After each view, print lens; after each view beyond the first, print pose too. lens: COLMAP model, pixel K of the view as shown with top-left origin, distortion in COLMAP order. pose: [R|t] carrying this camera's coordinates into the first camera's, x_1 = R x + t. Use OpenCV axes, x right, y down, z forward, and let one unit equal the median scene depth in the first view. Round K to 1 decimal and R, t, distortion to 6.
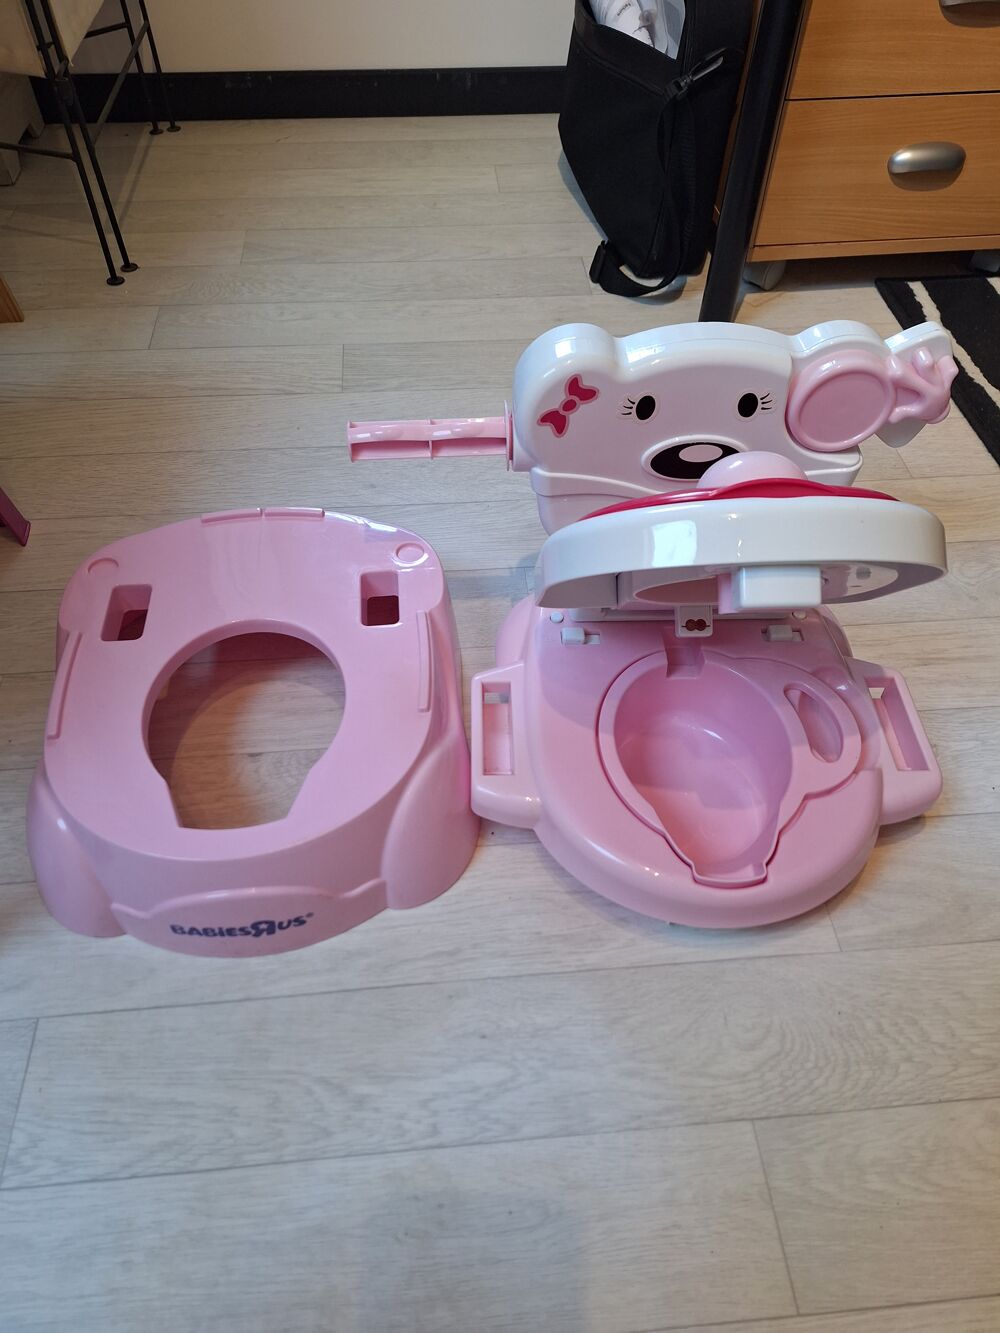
lens RADIAL K [[912.0, 0, 508.0], [0, 912.0, 660.2], [0, 0, 1]] dist [0.043958, -0.041562]
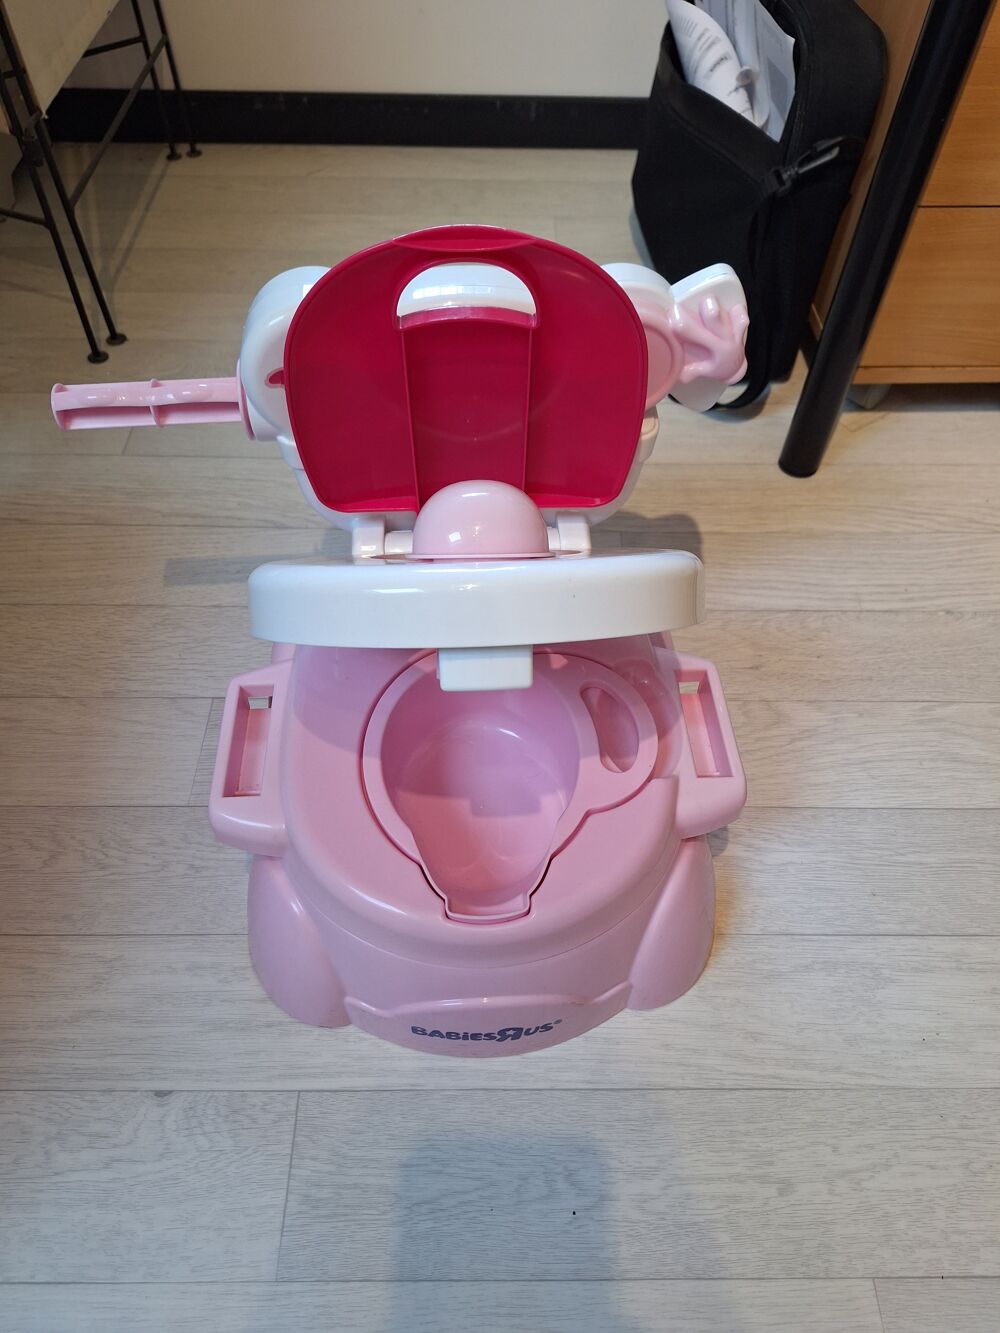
lens RADIAL K [[912.0, 0, 515.6], [0, 912.0, 650.8], [0, 0, 1]] dist [0.043958, -0.041562]
pose [[0.996682, 0.068144, -0.044514, 0.018709], [-0.066579, 0.997141, 0.035741, -0.206431], [0.046822, -0.032659, 0.998369, 0.162814]]
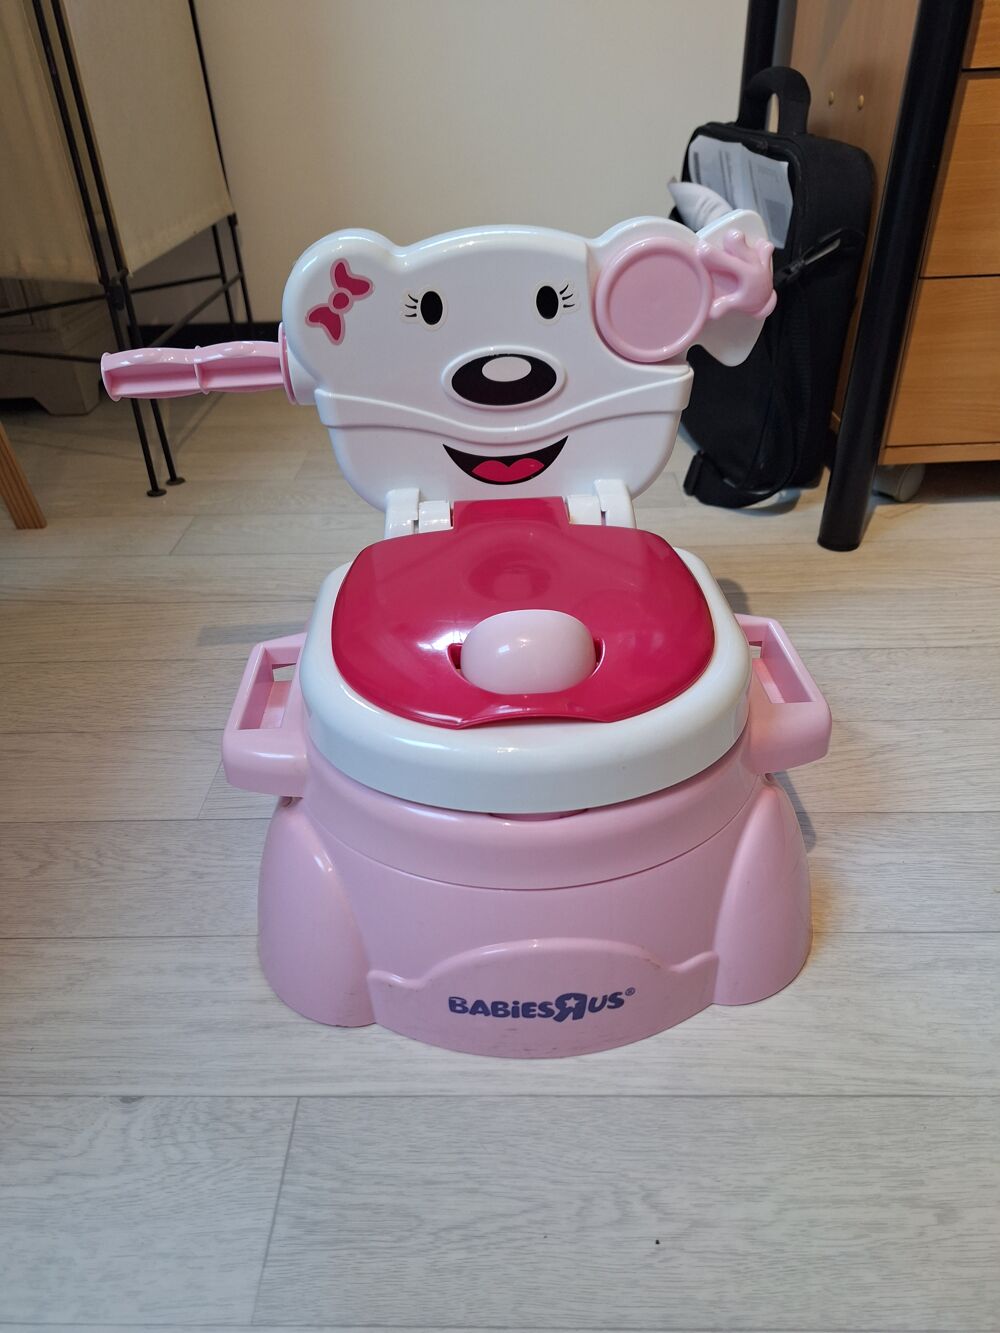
lens RADIAL K [[912.0, 0, 502.5], [0, 912.0, 669.9], [0, 0, 1]] dist [0.043958, -0.041562]
pose [[0.993061, 0.021781, -0.115569, 0.024658], [-0.053236, 0.959507, -0.276607, -0.010133], [0.104865, 0.280840, 0.954008, 0.228860]]
